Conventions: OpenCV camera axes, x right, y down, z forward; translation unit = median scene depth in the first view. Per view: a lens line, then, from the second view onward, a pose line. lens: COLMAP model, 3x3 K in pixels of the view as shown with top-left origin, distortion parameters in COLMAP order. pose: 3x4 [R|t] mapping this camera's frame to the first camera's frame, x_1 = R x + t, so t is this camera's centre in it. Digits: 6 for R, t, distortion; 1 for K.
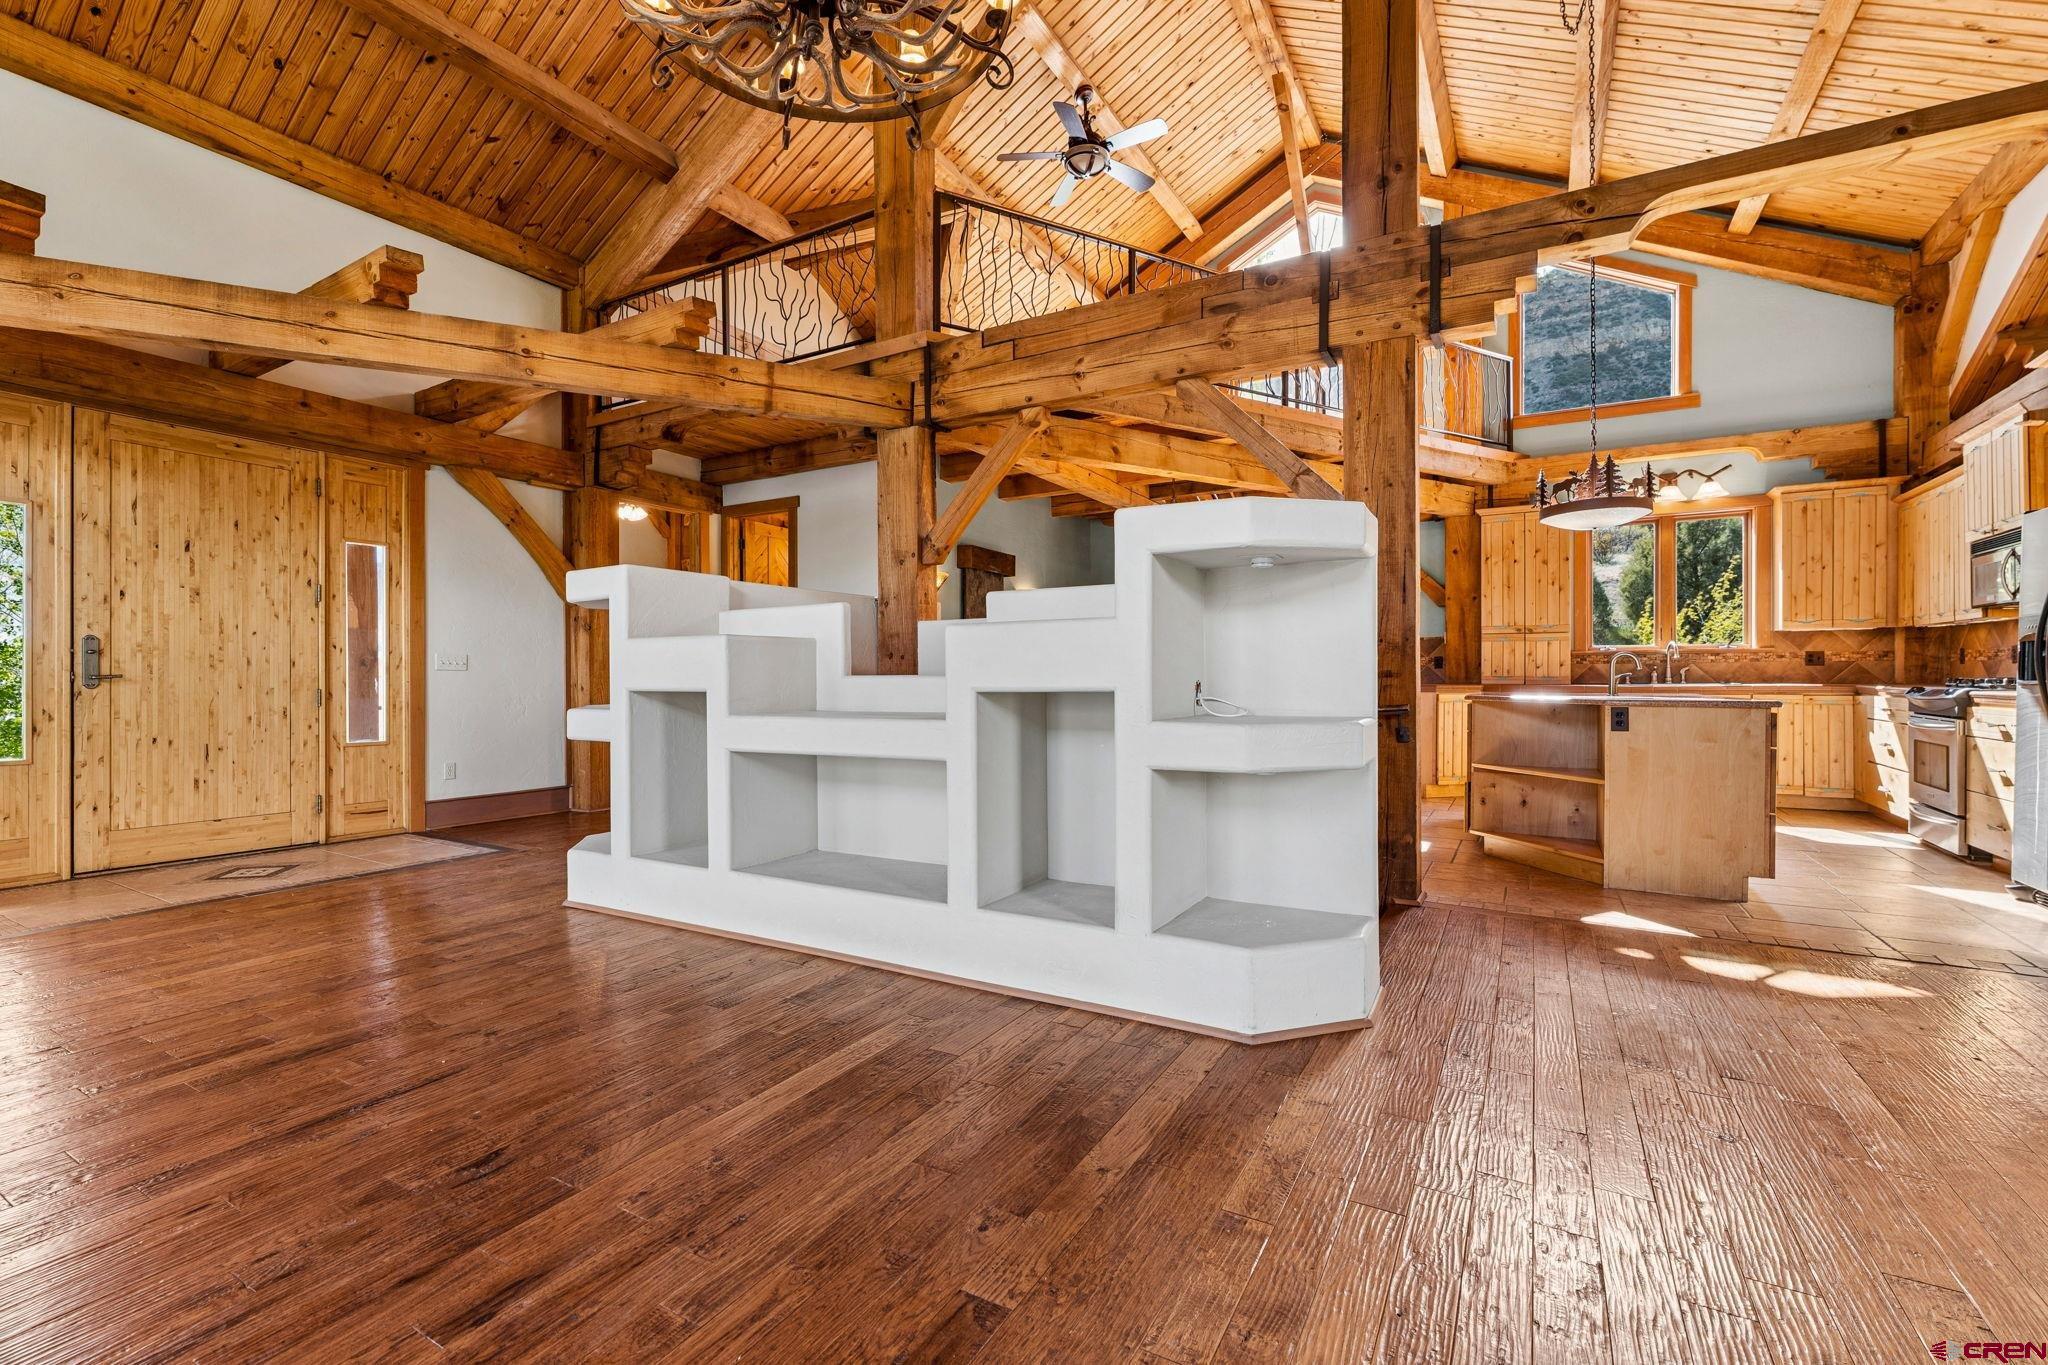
lens RADIAL K [[843.1, 0, 1023.5], [0, 843.1, 688.6], [0, 0, 1]] dist [0.003570, -0.000089]
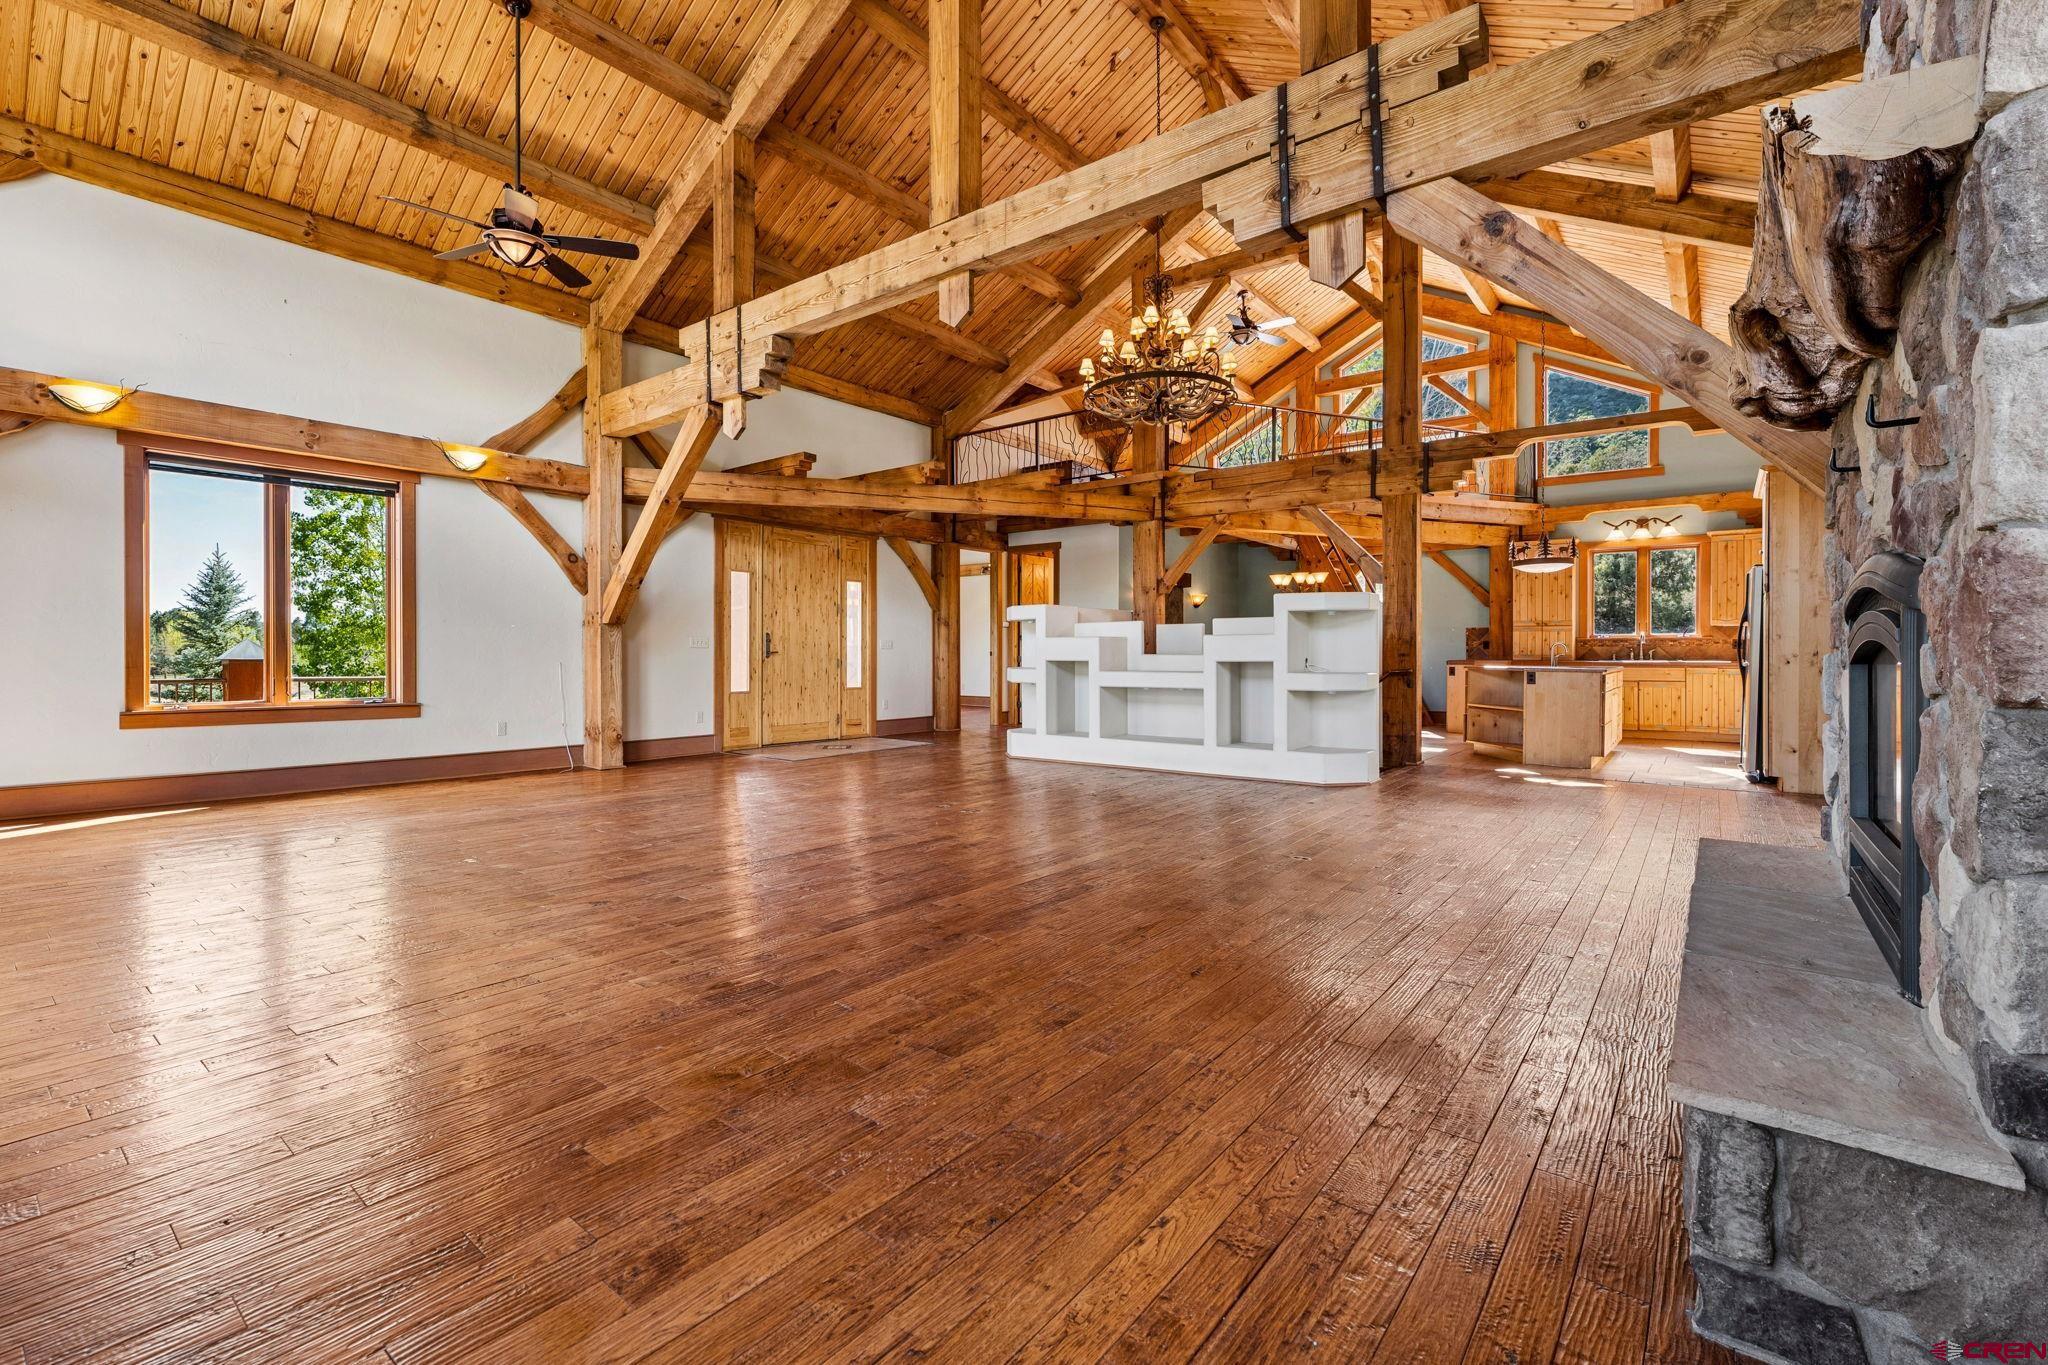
lens RADIAL K [[843.1, 0, 1025.8], [0, 843.1, 659.9], [0, 0, 1]] dist [0.003570, -0.000089]
pose [[0.990533, 0.006005, -0.137146, -0.158865], [-0.006274, 0.999979, -0.001528, 0.003703], [0.137133, 0.002374, 0.990550, -0.919428]]
